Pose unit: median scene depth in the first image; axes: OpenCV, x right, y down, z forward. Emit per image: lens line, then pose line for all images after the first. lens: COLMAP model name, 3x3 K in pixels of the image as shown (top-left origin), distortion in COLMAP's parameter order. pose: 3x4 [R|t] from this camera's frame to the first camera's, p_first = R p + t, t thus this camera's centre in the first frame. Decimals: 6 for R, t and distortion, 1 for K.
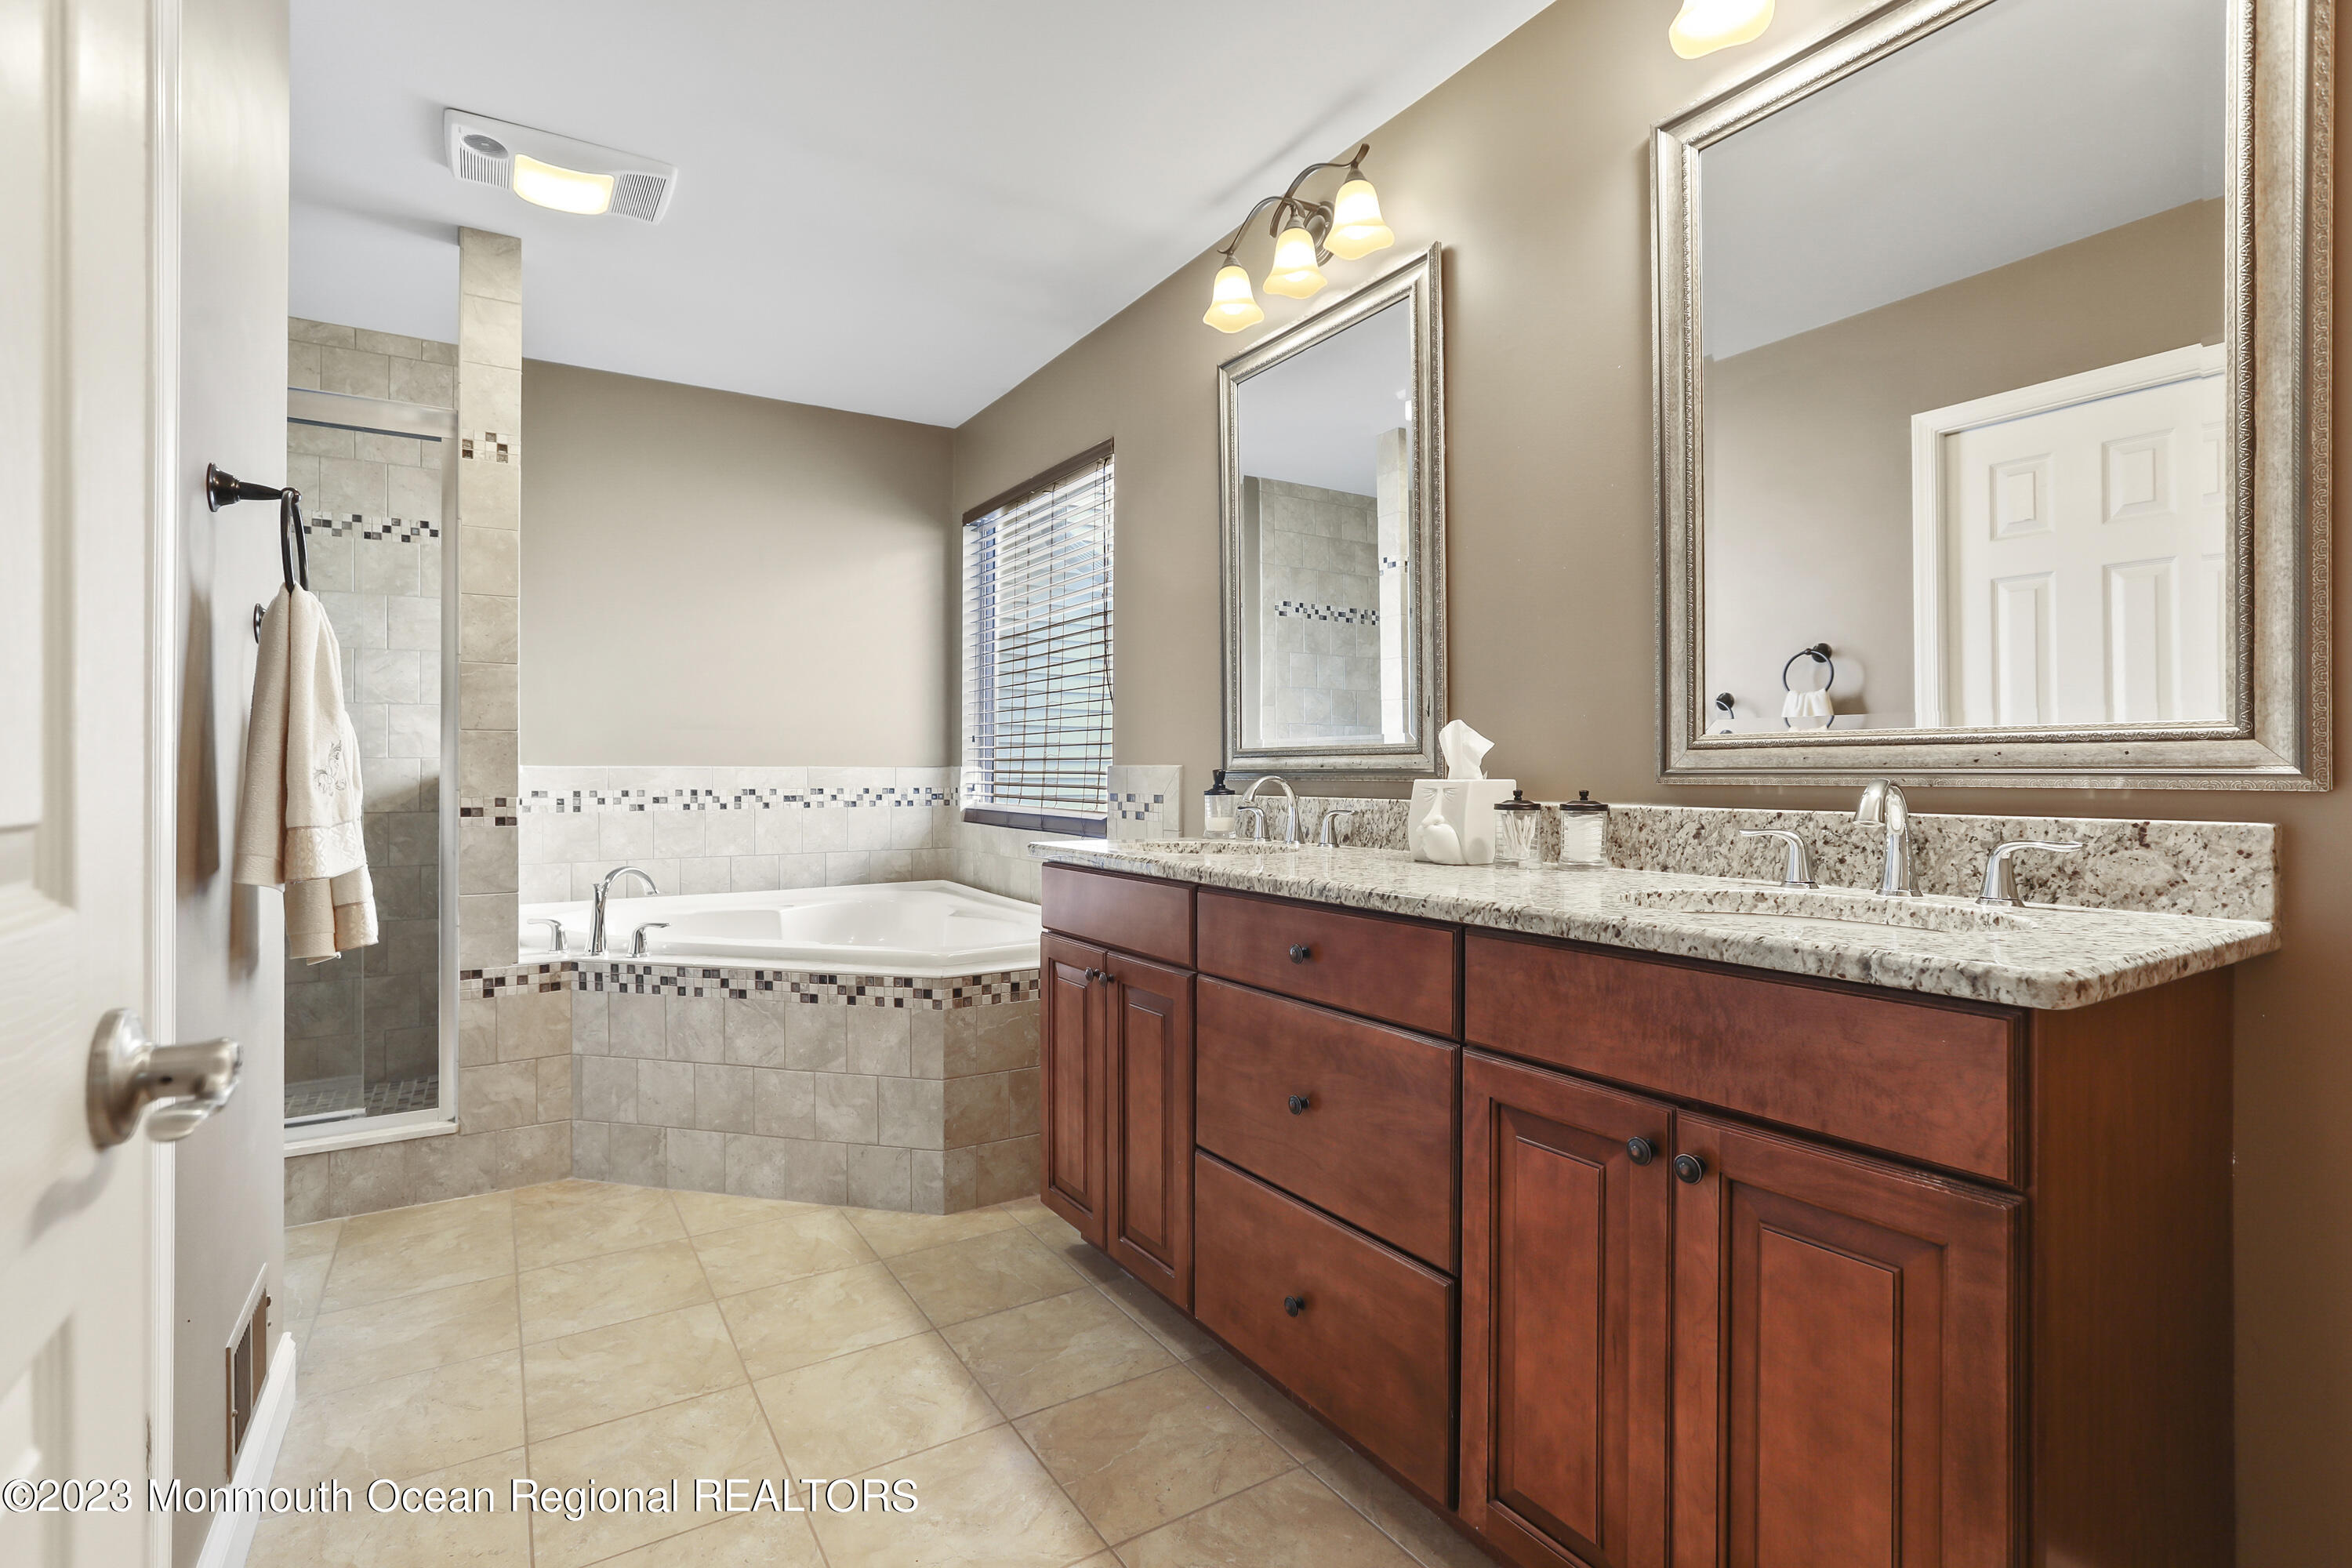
lens RADIAL K [[1087.2, 0, 1158.9], [0, 1087.2, 768.4], [0, 0, 1]] dist [-0.033421, 0.016267]
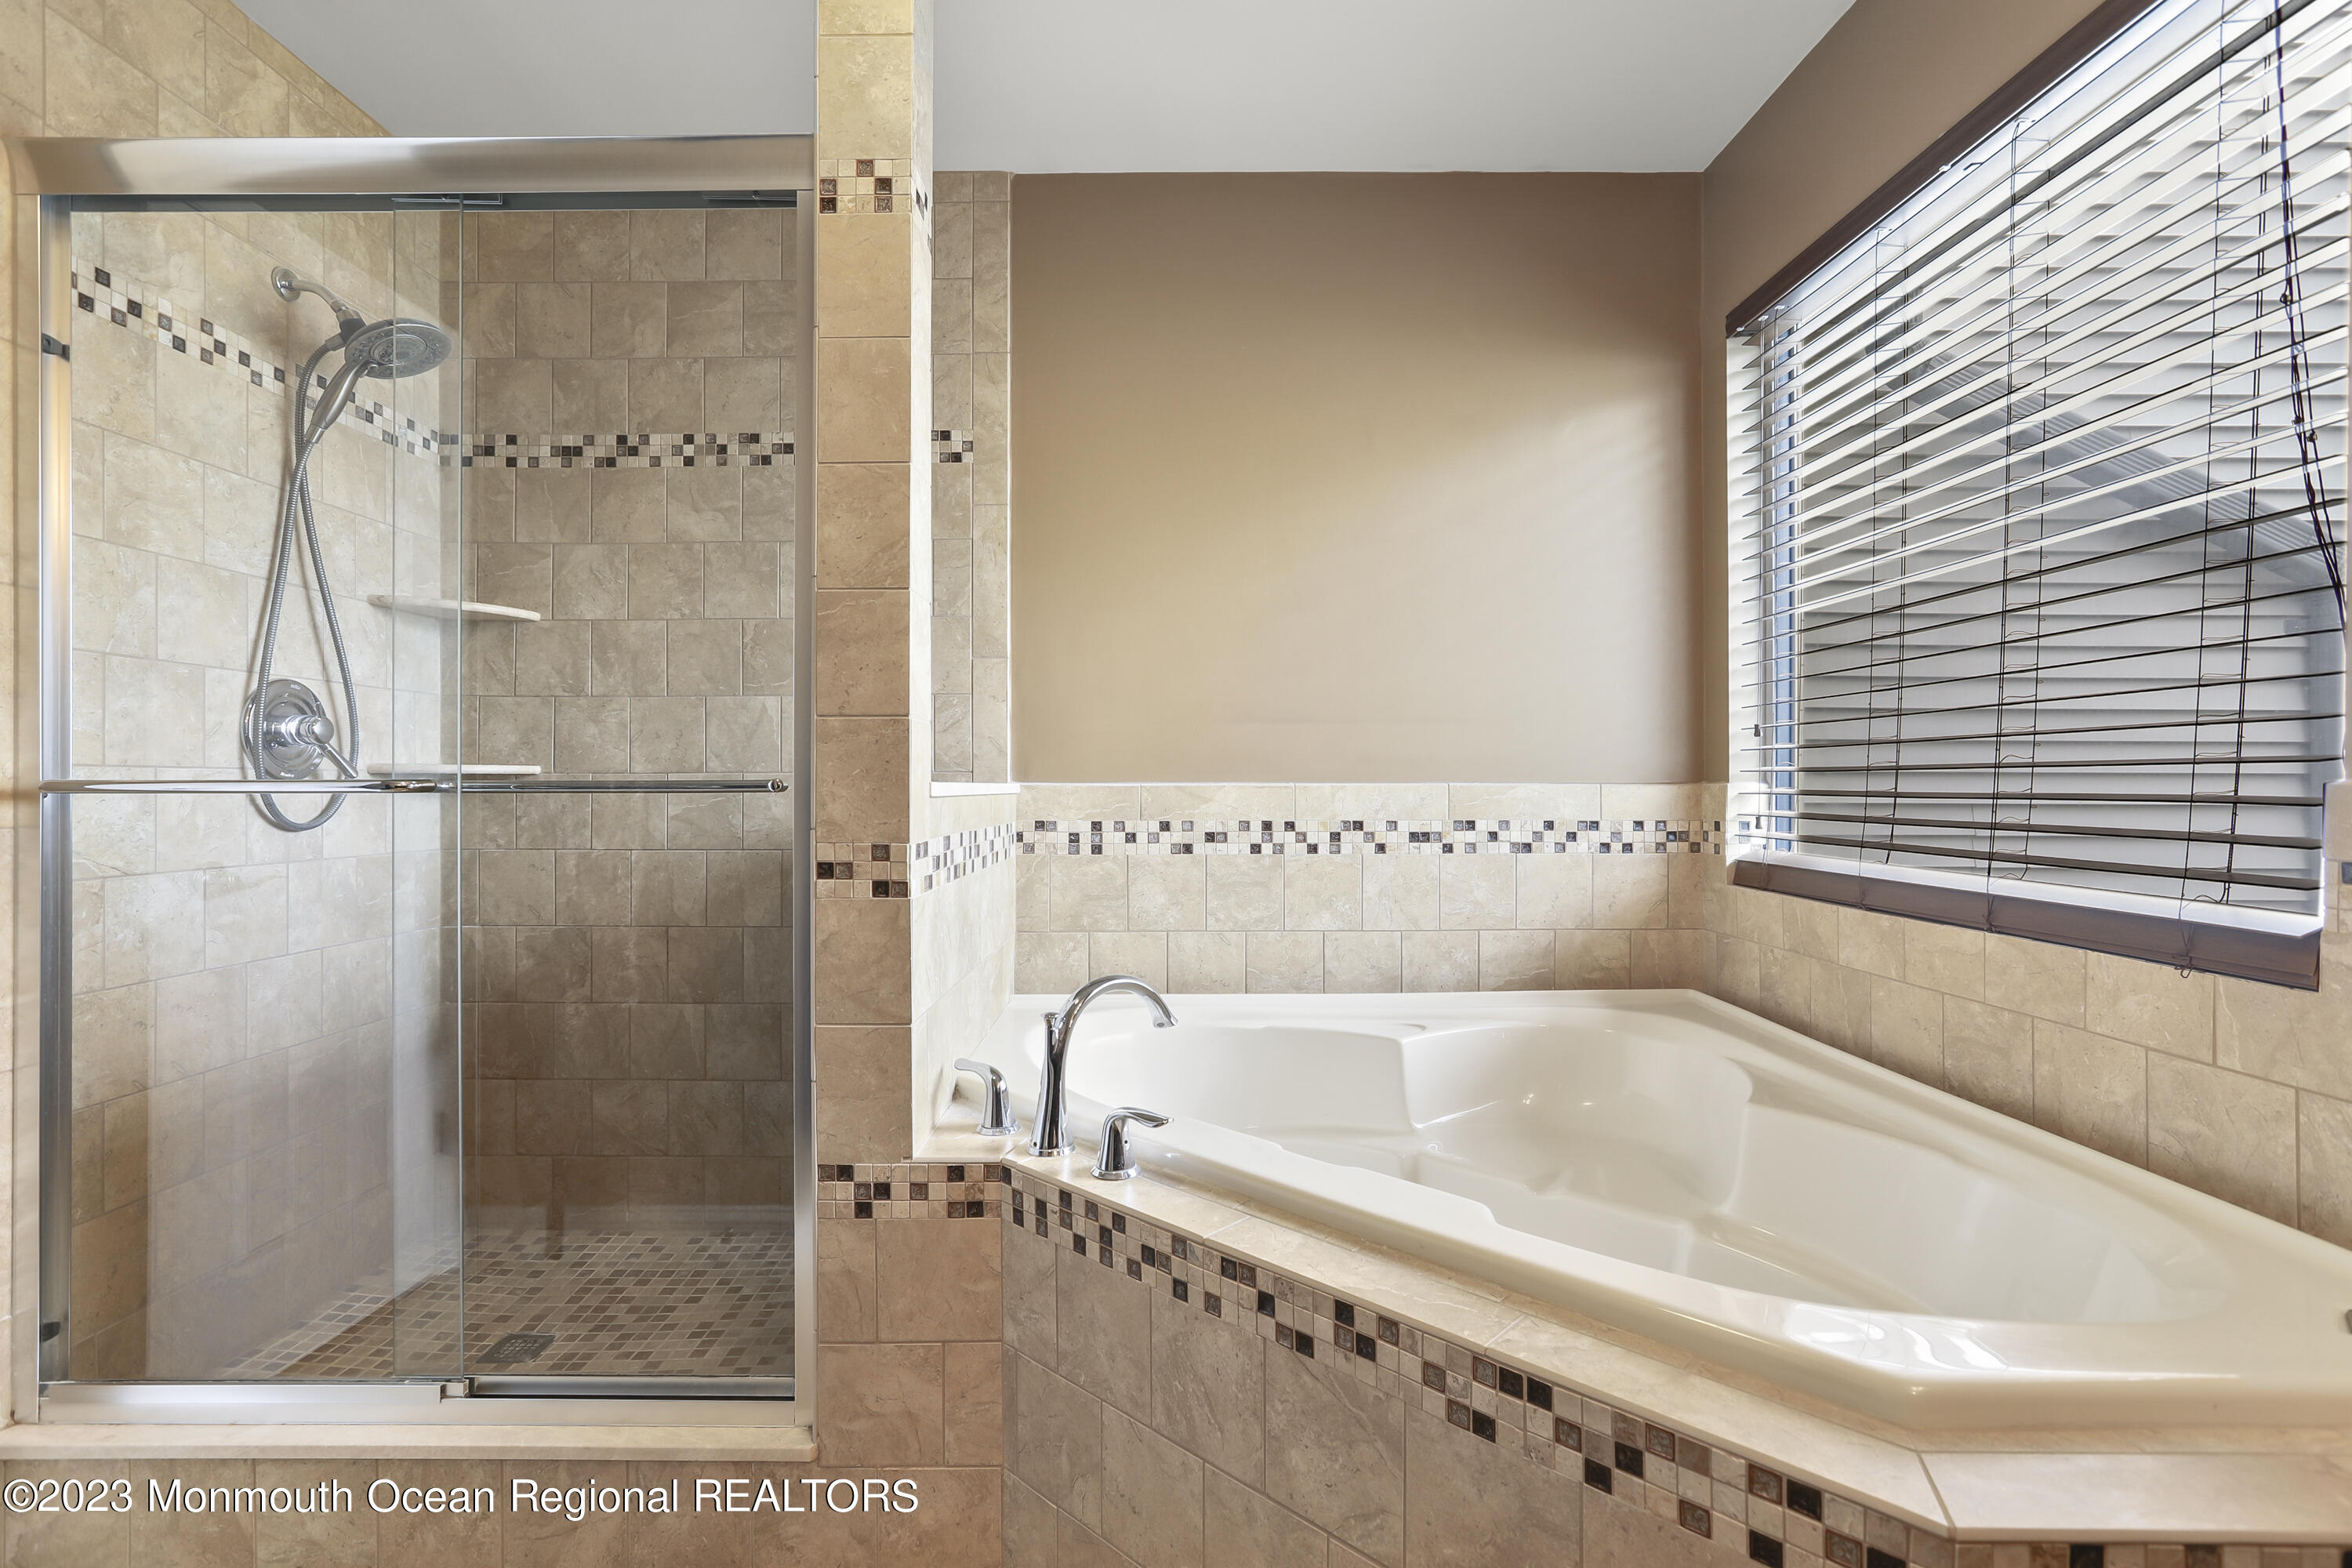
lens RADIAL K [[1087.2, 0, 1156.4], [0, 1087.2, 781.8], [0, 0, 1]] dist [-0.033421, 0.016267]
pose [[0.845055, -0.003480, -0.534668, -0.207777], [0.001747, 0.999991, -0.003747, -0.000830], [0.534677, 0.002232, 0.845054, 0.605719]]
